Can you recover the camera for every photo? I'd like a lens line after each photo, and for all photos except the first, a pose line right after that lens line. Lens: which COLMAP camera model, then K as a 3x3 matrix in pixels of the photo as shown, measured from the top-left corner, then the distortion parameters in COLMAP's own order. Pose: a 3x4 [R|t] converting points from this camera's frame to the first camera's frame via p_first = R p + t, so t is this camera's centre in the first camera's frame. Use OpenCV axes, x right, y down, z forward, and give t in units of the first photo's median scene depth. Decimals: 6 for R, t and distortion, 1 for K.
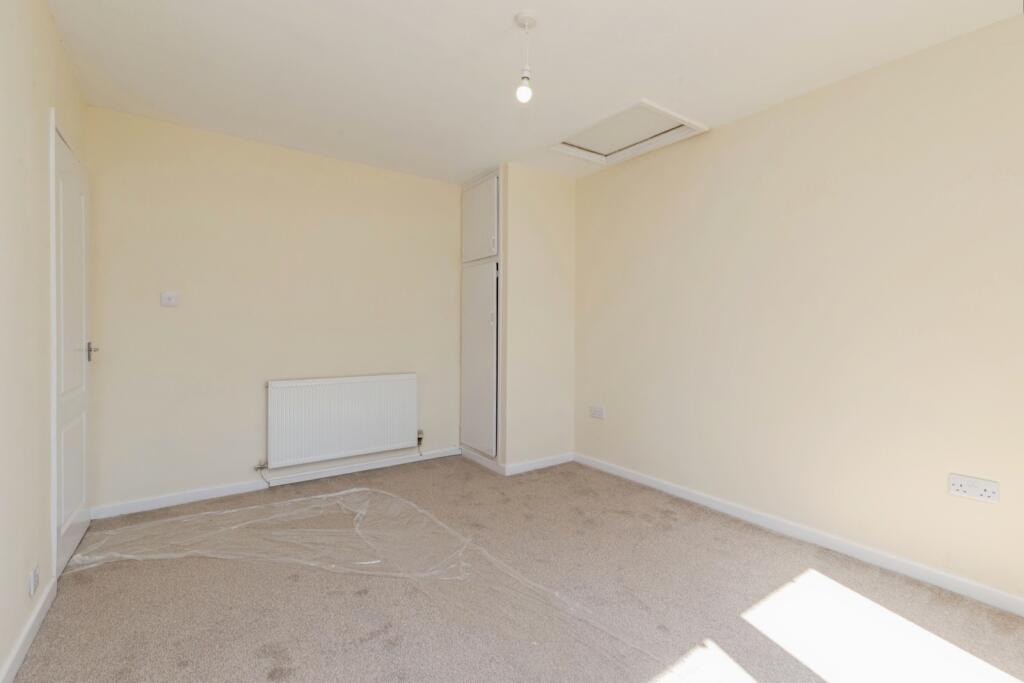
lens RADIAL K [[468.6, 0, 507.0], [0, 468.6, 337.2], [0, 0, 1]] dist [-0.000004, 0.000113]
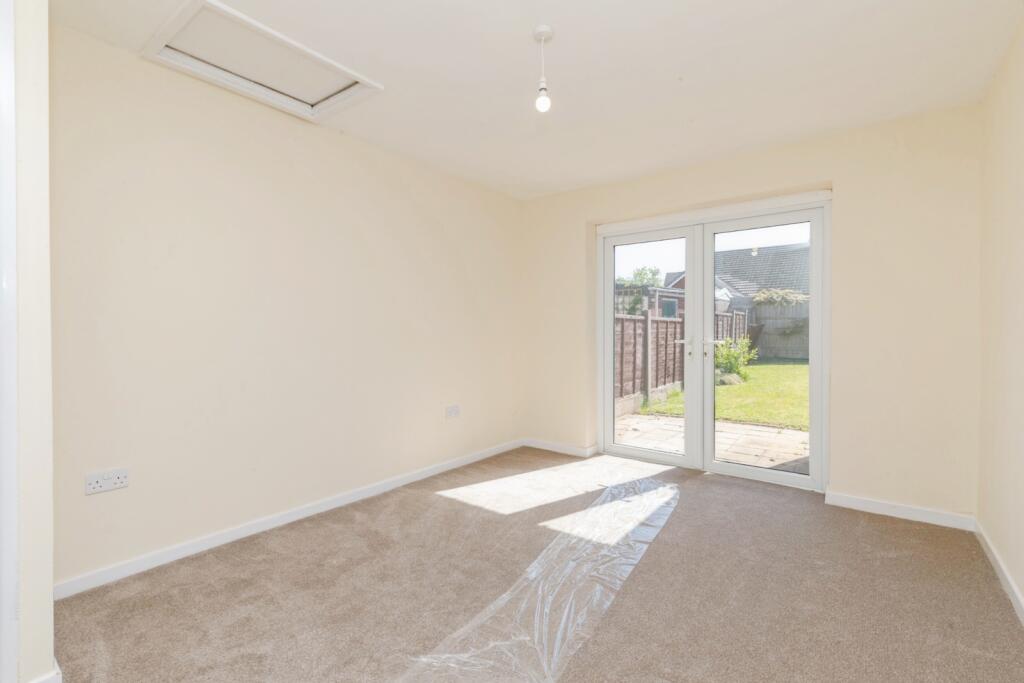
lens RADIAL K [[468.6, 0, 507.0], [0, 468.6, 337.2], [0, 0, 1]] dist [-0.000004, 0.000113]
pose [[-0.290722, -0.014953, 0.956691, -0.824360], [0.023246, 0.999472, 0.022686, -0.021461], [-0.956525, 0.028835, -0.290221, 1.216922]]
